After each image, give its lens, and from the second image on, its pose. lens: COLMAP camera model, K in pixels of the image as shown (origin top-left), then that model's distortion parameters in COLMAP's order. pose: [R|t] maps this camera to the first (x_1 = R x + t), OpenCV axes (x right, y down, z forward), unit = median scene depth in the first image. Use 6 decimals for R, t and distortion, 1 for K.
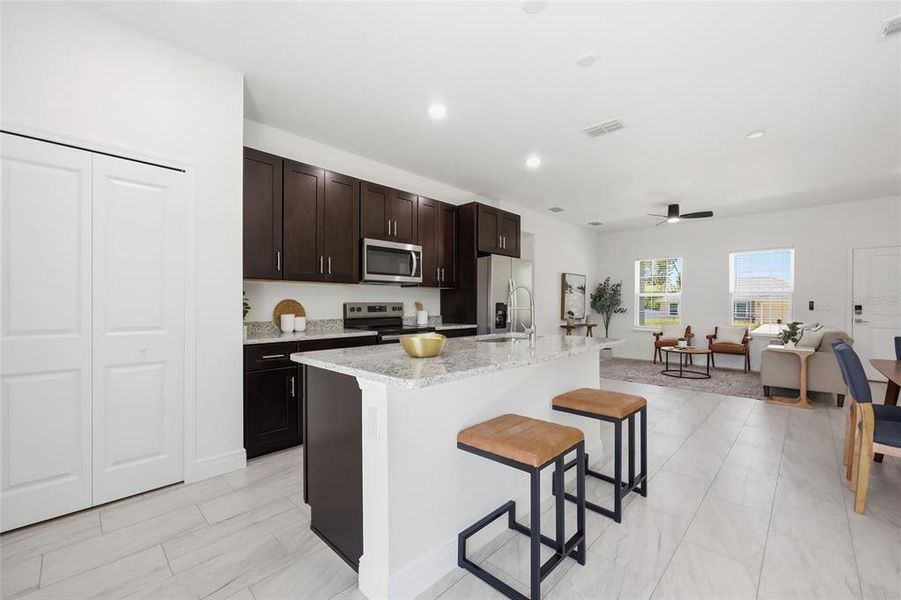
lens RADIAL K [[371.2, 0, 450.3], [0, 371.2, 303.8], [0, 0, 1]] dist [-0.001918, -0.000025]
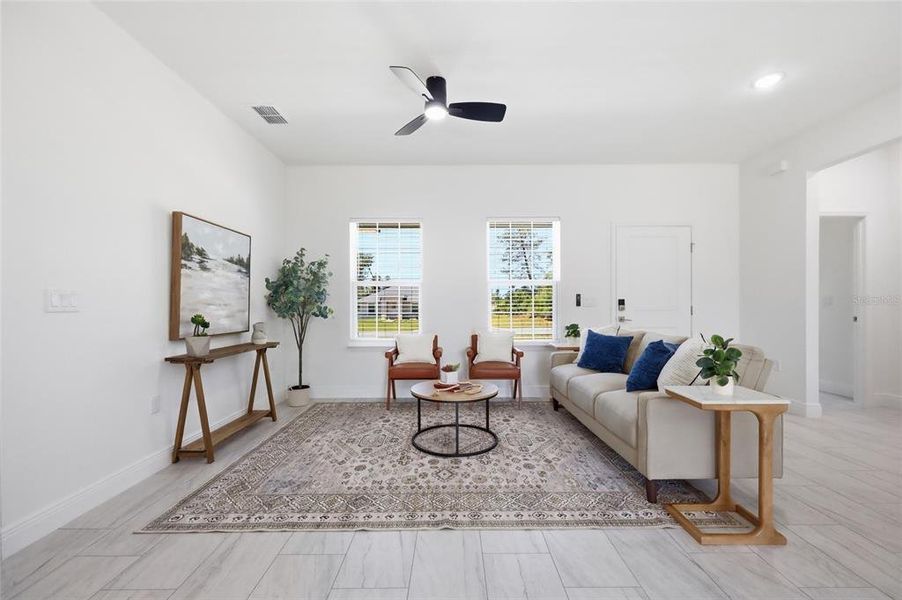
lens RADIAL K [[367.5, 0, 450.9], [0, 367.5, 306.9], [0, 0, 1]] dist [-0.001396, -0.000050]
pose [[0.720726, -0.009296, 0.693158, 0.395129], [0.006889, 0.999957, 0.006248, 0.015856], [-0.693186, 0.000272, 0.720758, 0.878443]]
